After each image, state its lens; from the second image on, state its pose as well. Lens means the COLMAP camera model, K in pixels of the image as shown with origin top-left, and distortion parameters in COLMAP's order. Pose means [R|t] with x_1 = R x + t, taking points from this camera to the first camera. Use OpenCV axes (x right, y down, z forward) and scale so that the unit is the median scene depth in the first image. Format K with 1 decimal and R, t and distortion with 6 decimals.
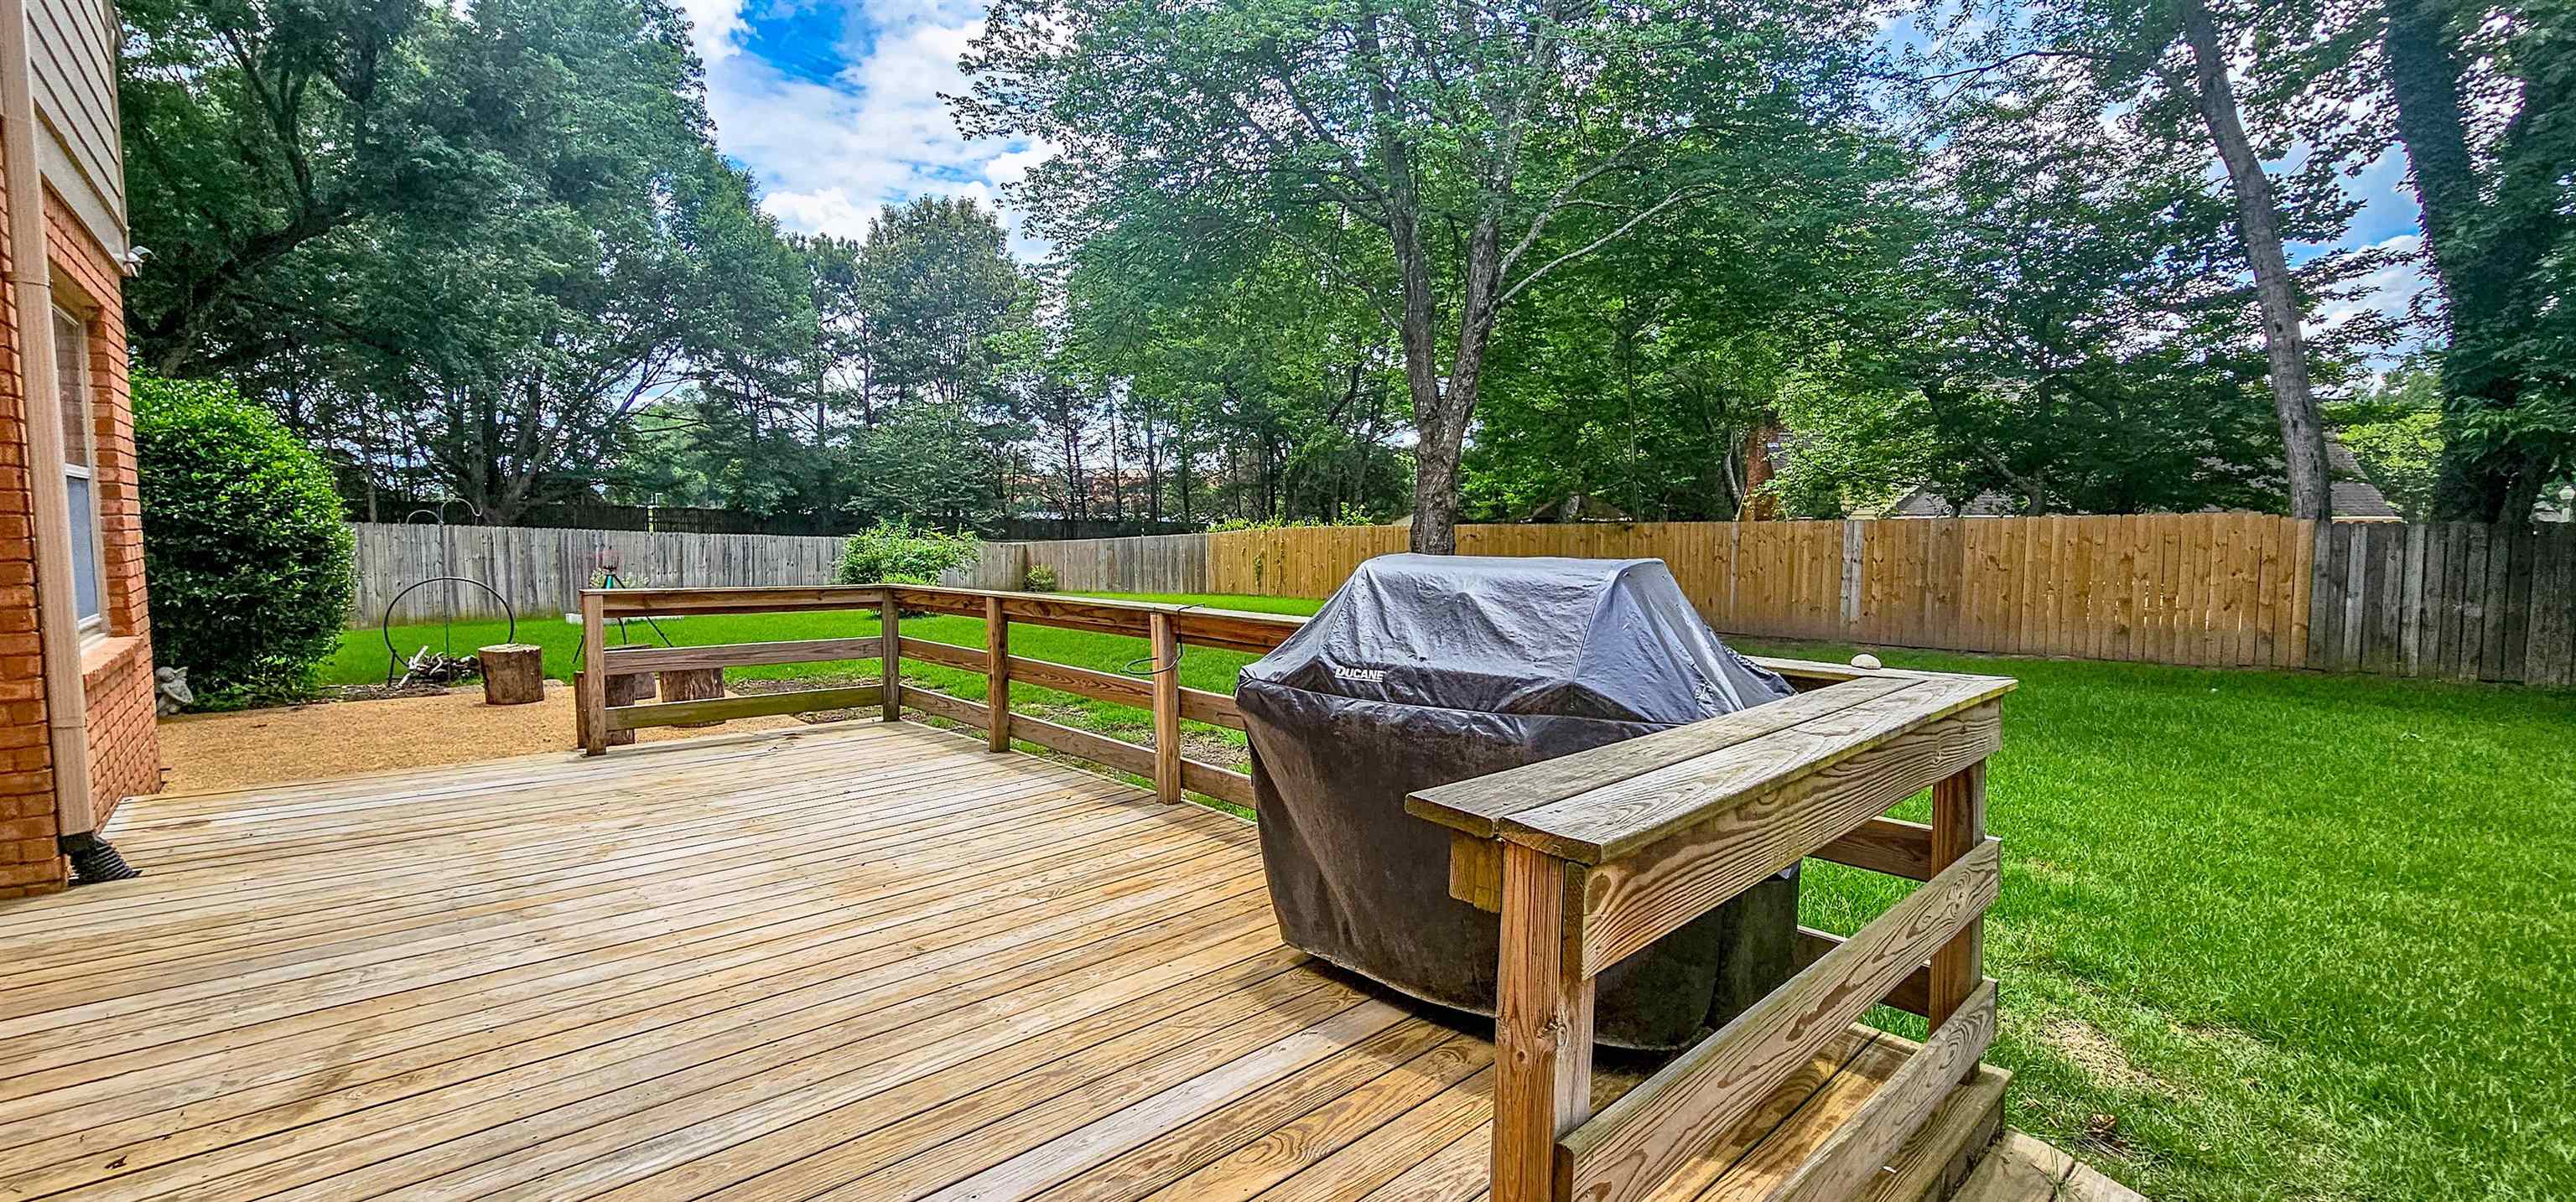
lens RADIAL K [[1056.6, 0, 1291.9], [0, 1056.6, 608.1], [0, 0, 1]] dist [-0.002697, 0.000345]
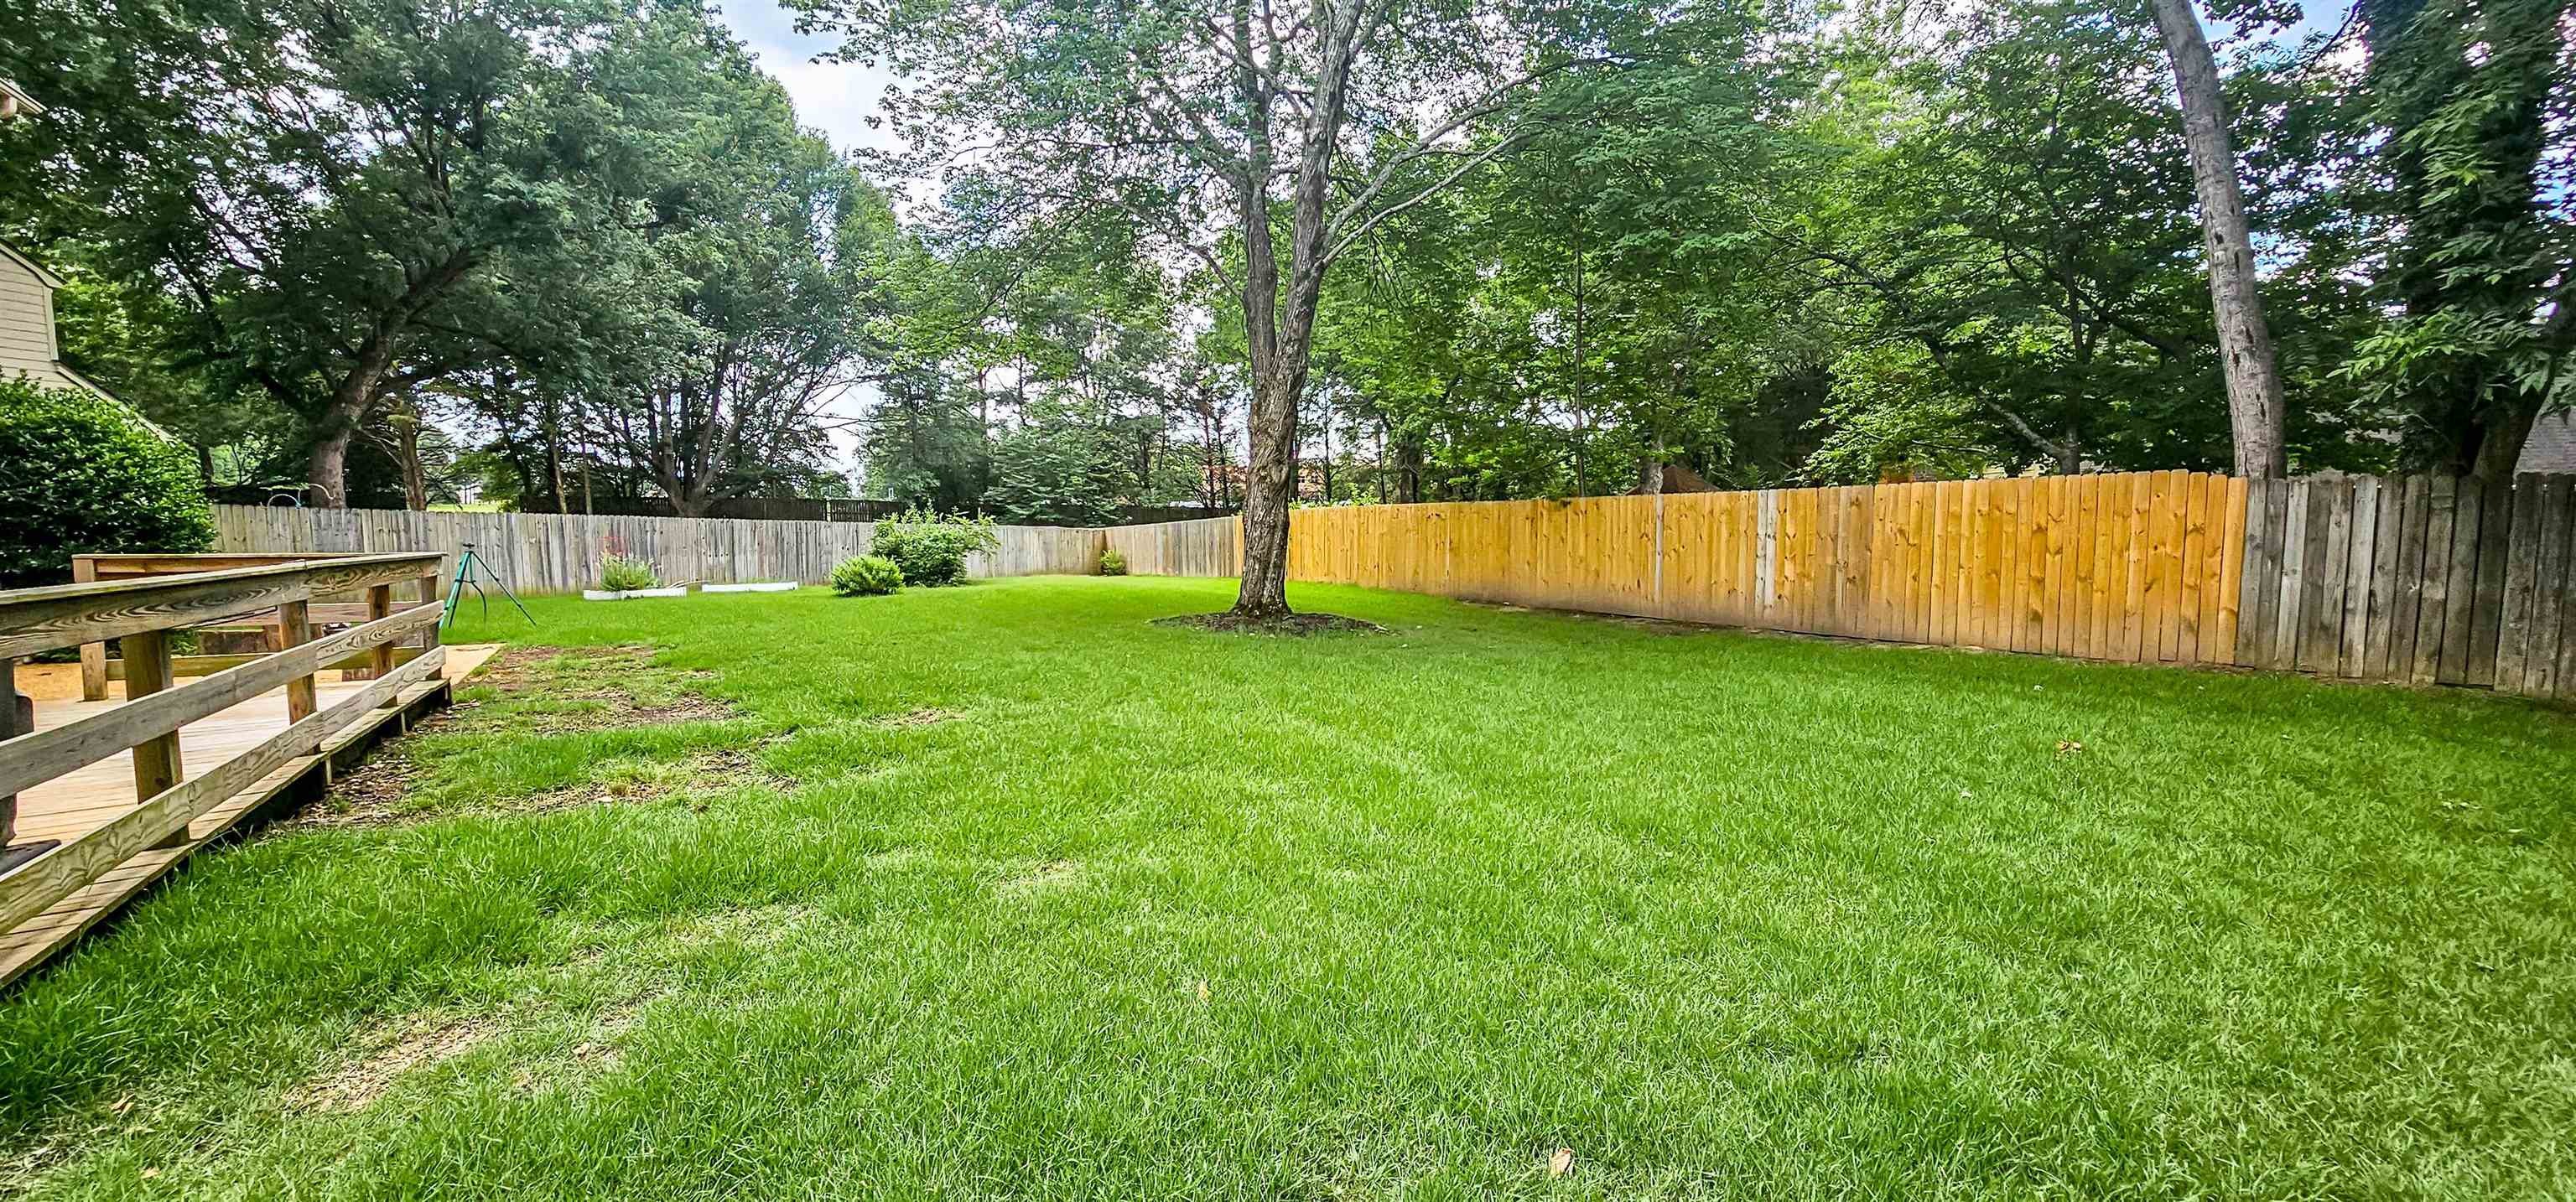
lens RADIAL K [[1056.6, 0, 1299.3], [0, 1056.6, 599.7], [0, 0, 1]] dist [-0.002697, 0.000345]
pose [[0.979559, 0.006978, -0.201036, 0.384536], [-0.006394, 0.999973, 0.003554, 0.008576], [0.201056, -0.002196, 0.979577, 0.070889]]
